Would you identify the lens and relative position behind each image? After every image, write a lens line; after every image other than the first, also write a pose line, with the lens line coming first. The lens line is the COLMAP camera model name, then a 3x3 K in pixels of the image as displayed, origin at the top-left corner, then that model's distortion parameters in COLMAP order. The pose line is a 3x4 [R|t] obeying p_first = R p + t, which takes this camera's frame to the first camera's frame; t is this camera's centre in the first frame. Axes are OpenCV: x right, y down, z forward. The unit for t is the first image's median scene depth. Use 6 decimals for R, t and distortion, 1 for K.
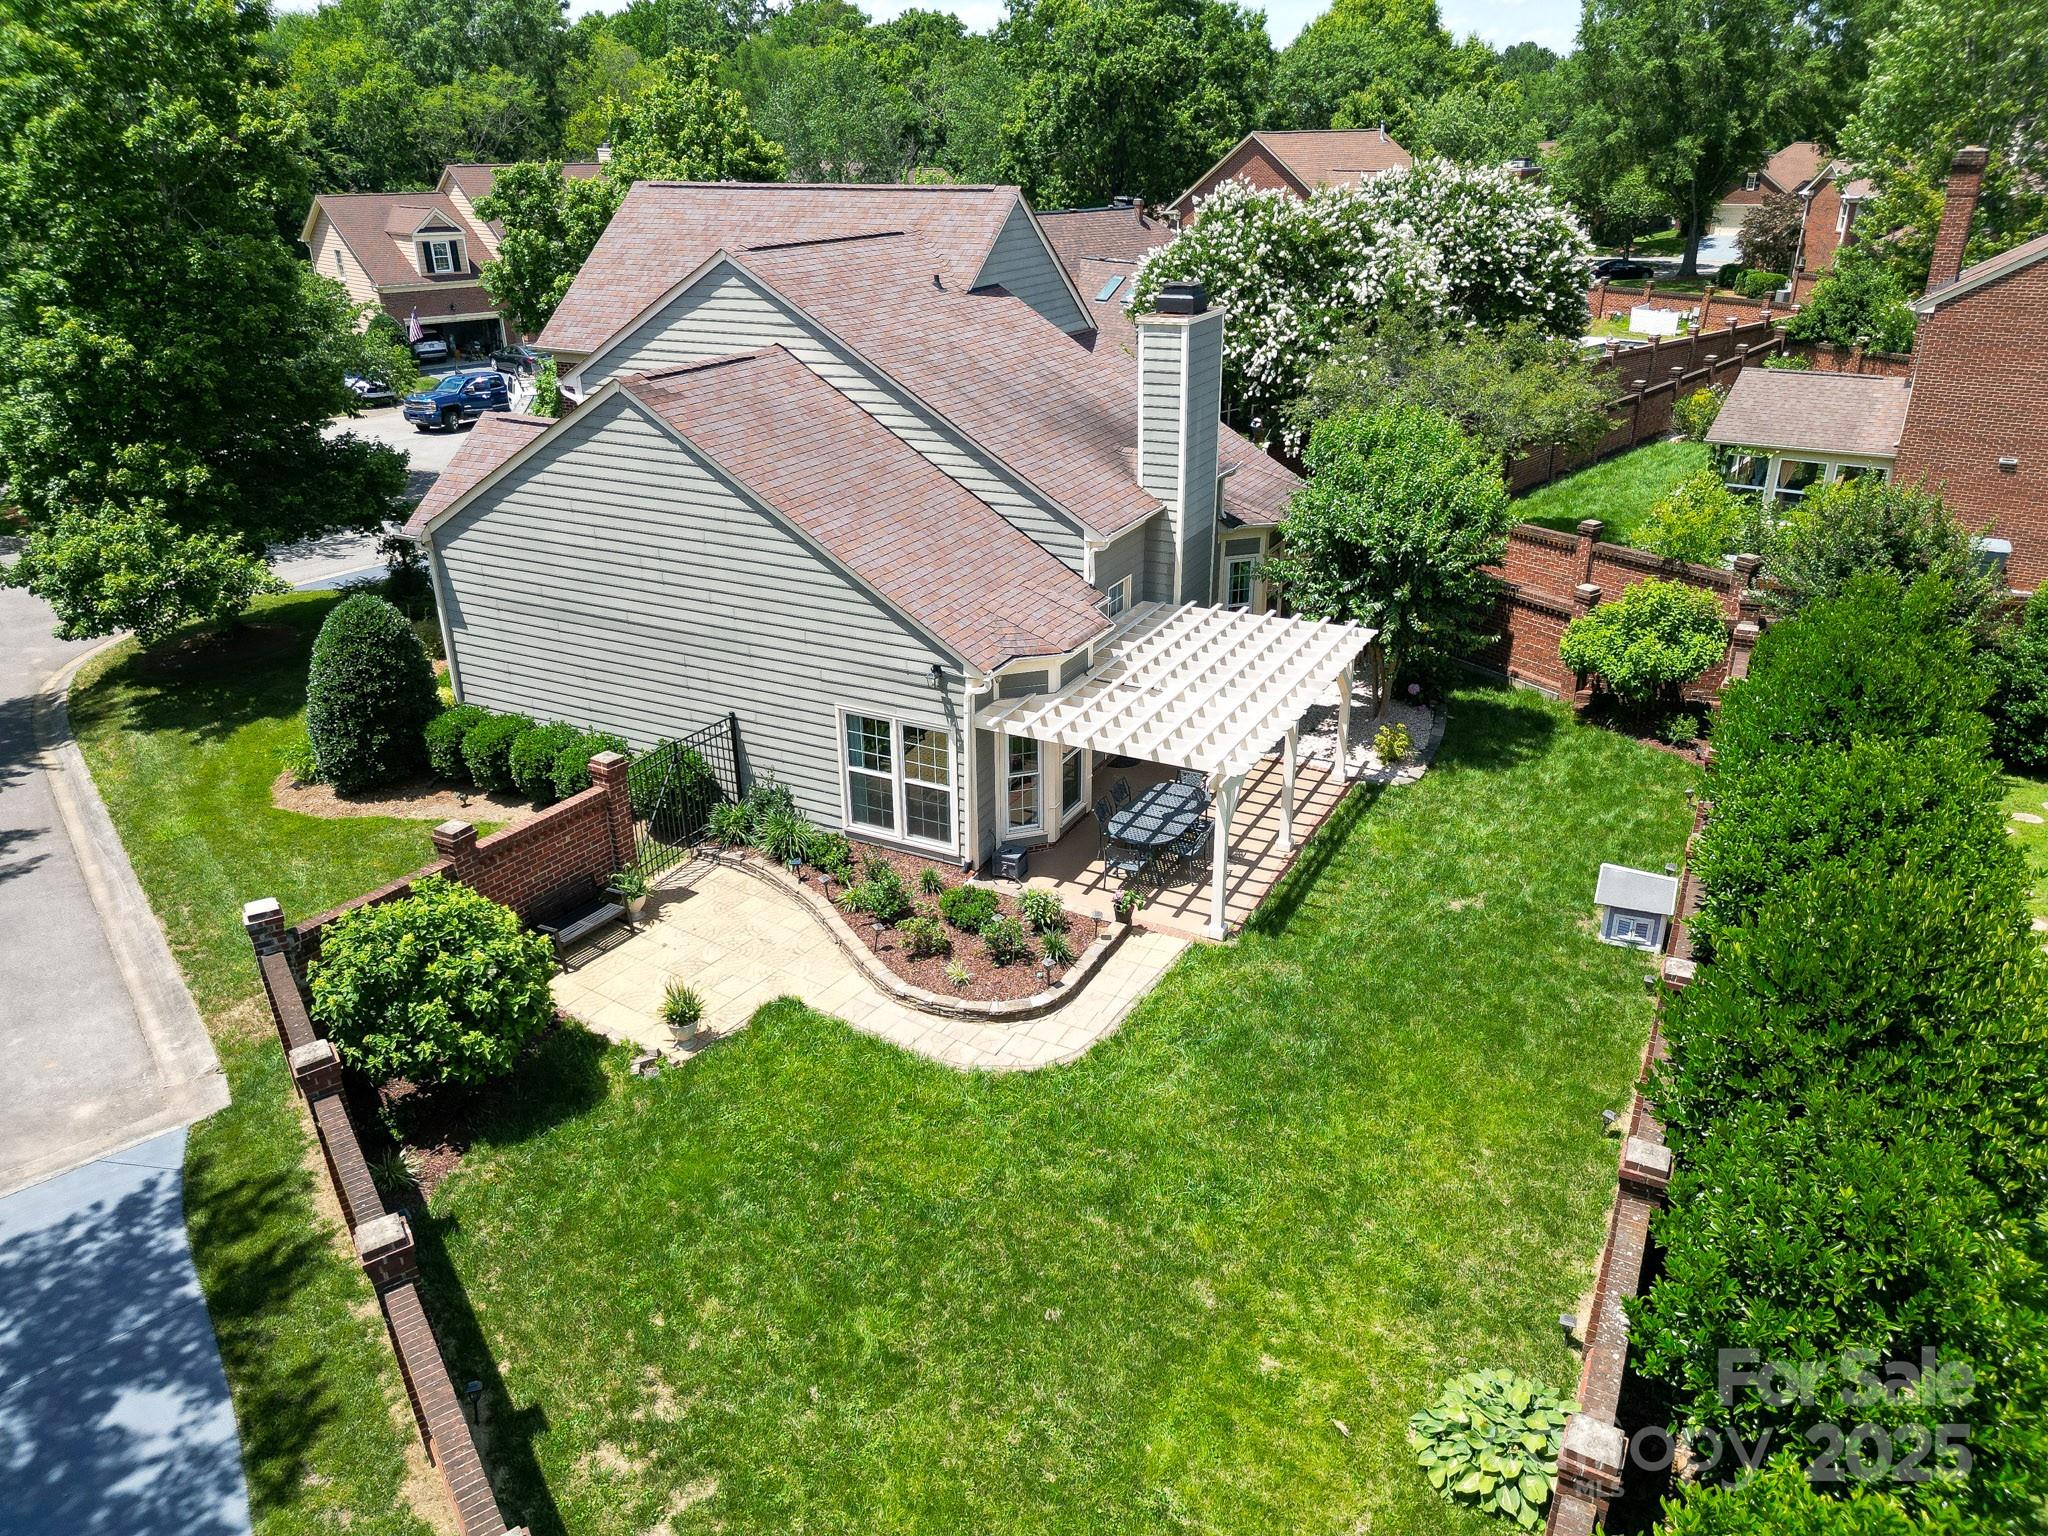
lens RADIAL K [[1416.0, 0, 1024.0], [0, 1416.0, 768.0], [0, 0, 1]] dist [0.054959, -0.000492]
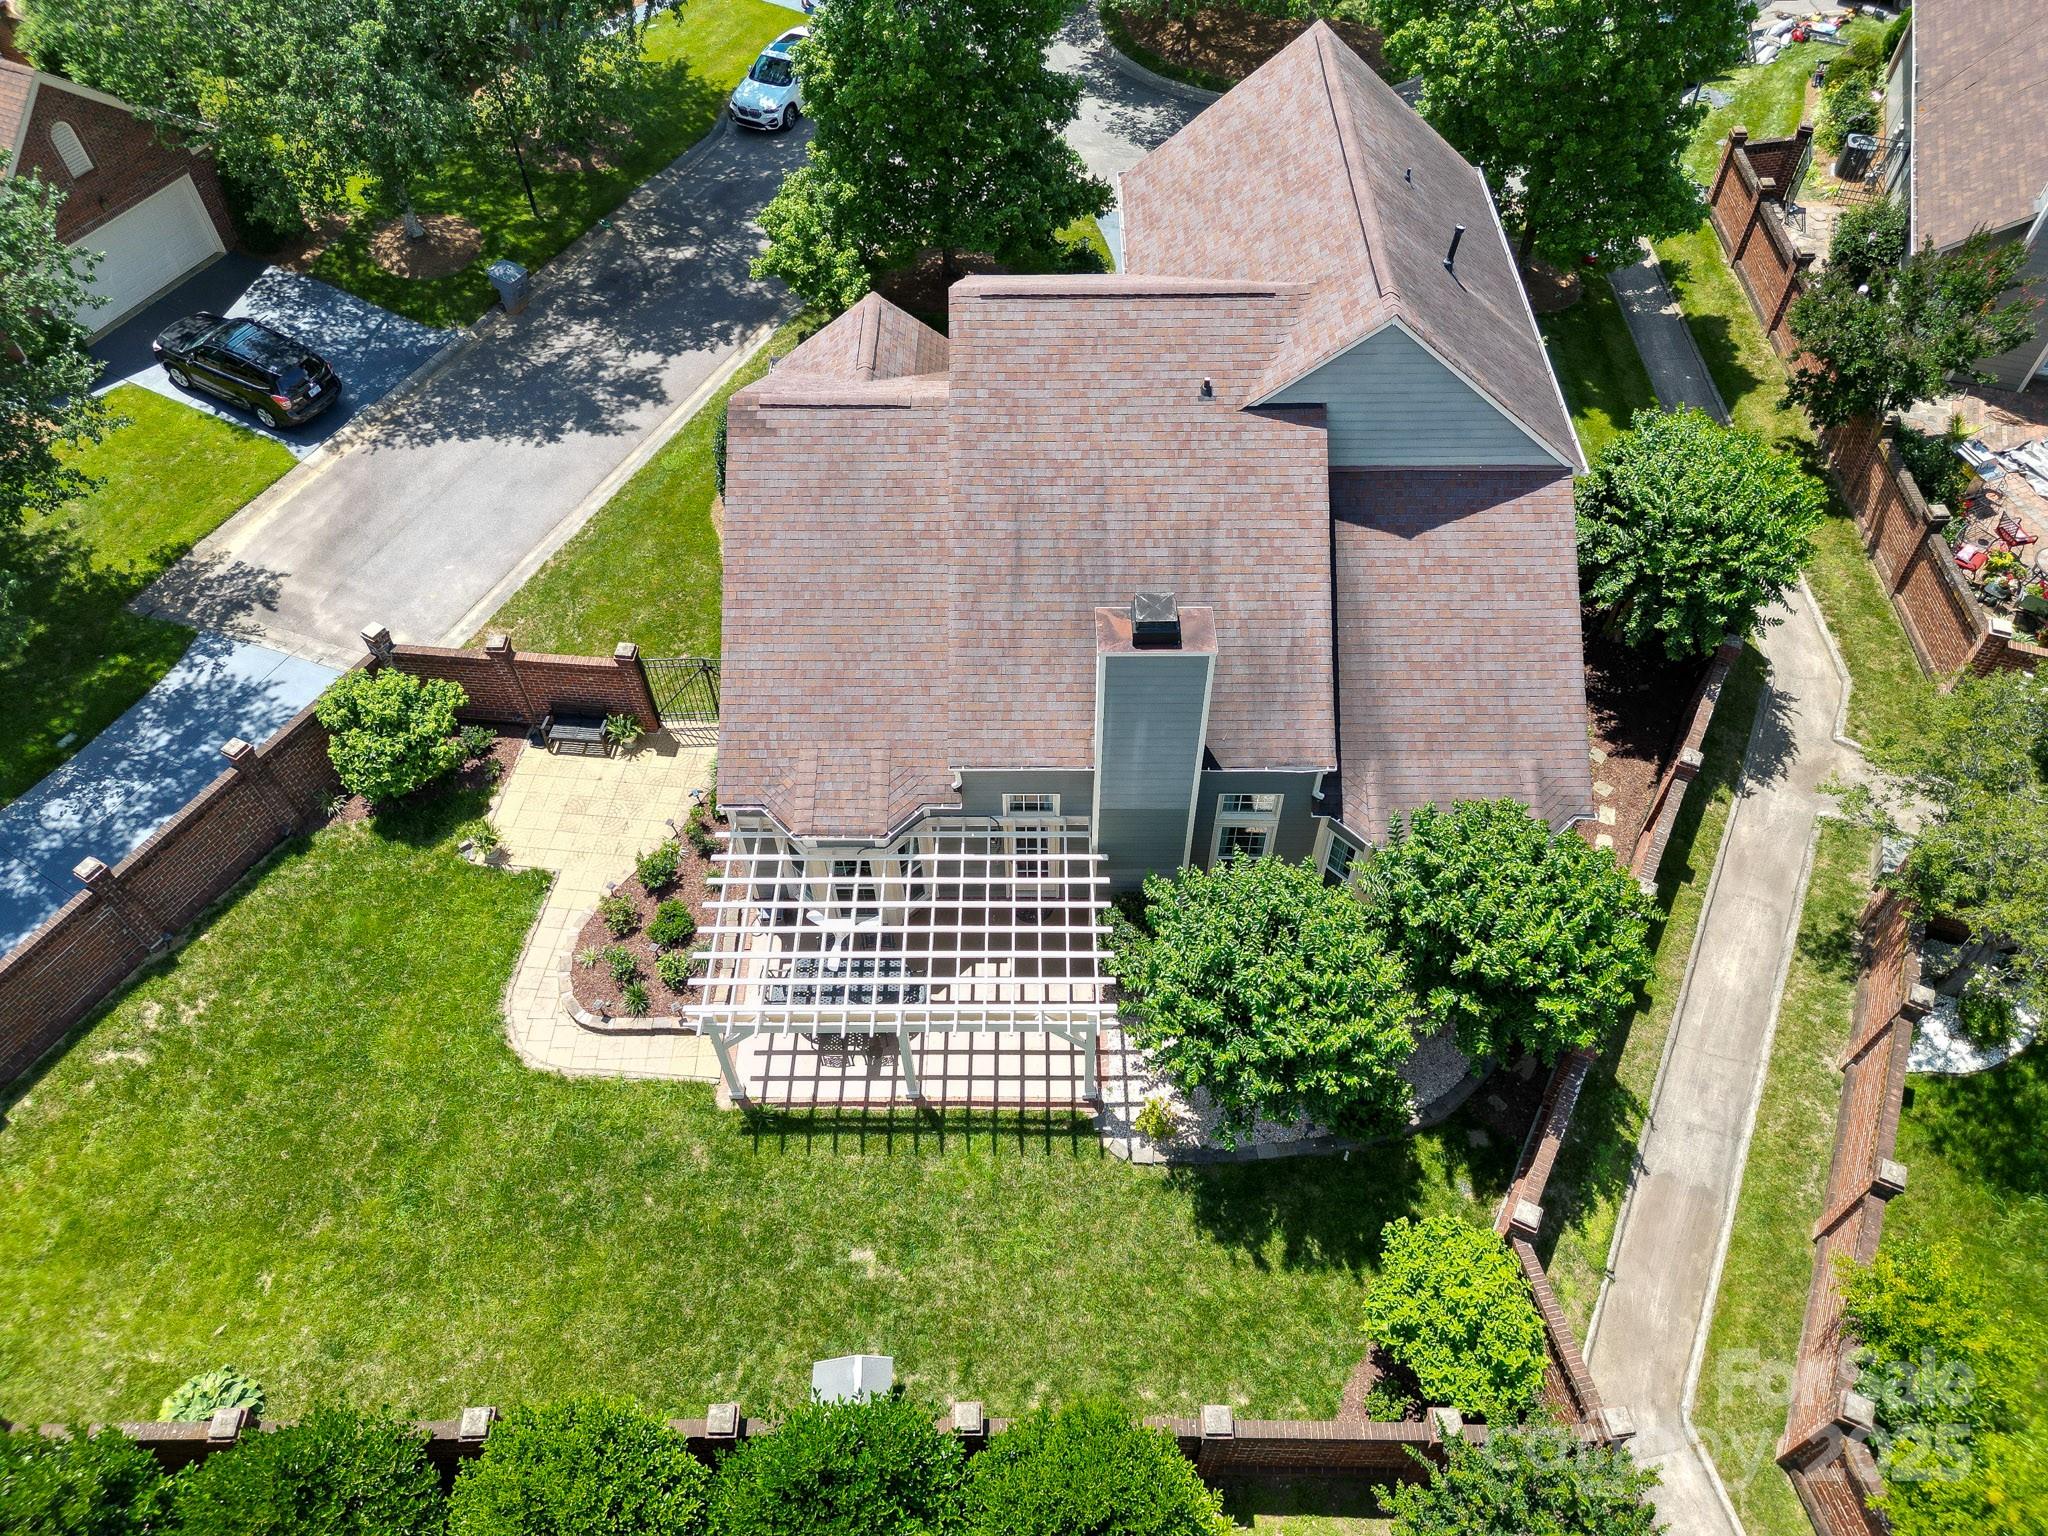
lens RADIAL K [[1416.0, 0, 1024.0], [0, 1416.0, 768.0], [0, 0, 1]] dist [0.054959, -0.000492]
pose [[0.457873, 0.701769, -0.545776, 0.717869], [-0.348609, 0.706470, 0.615931, -0.915122], [0.817817, -0.091756, 0.568117, 0.527761]]
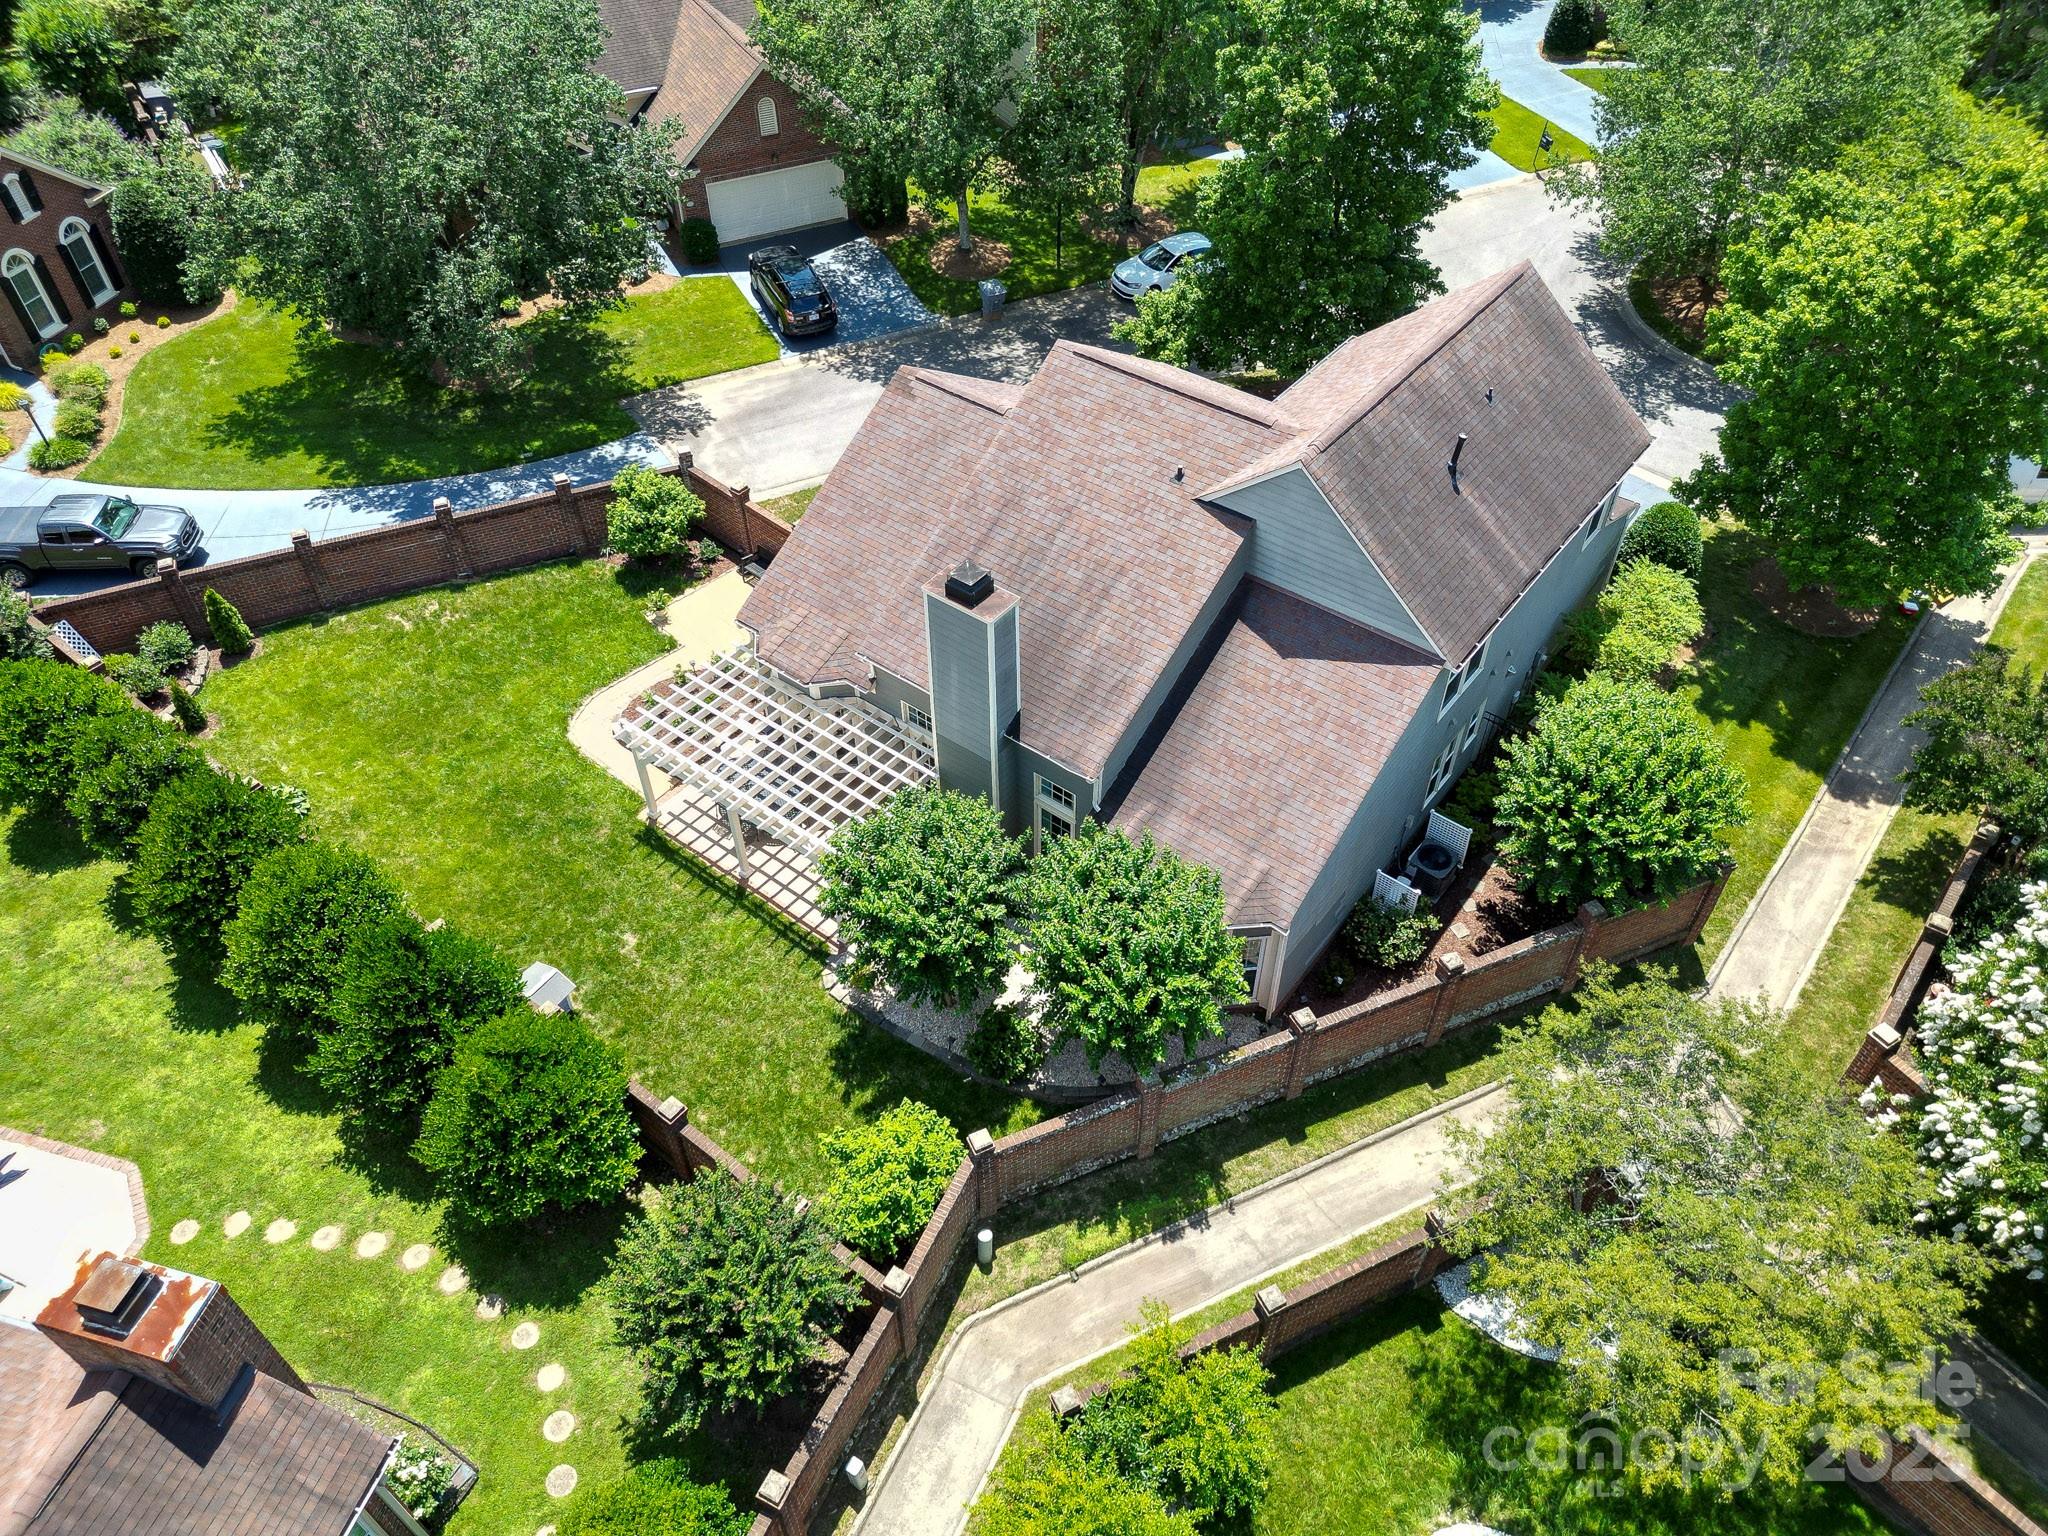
lens RADIAL K [[1416.0, 0, 1024.0], [0, 1416.0, 768.0], [0, 0, 1]] dist [0.054959, -0.000492]
pose [[-0.169174, 0.715130, -0.678211, 1.144216], [-0.385219, 0.585413, 0.713370, -1.259526], [0.907186, 0.381943, 0.176445, 1.070741]]
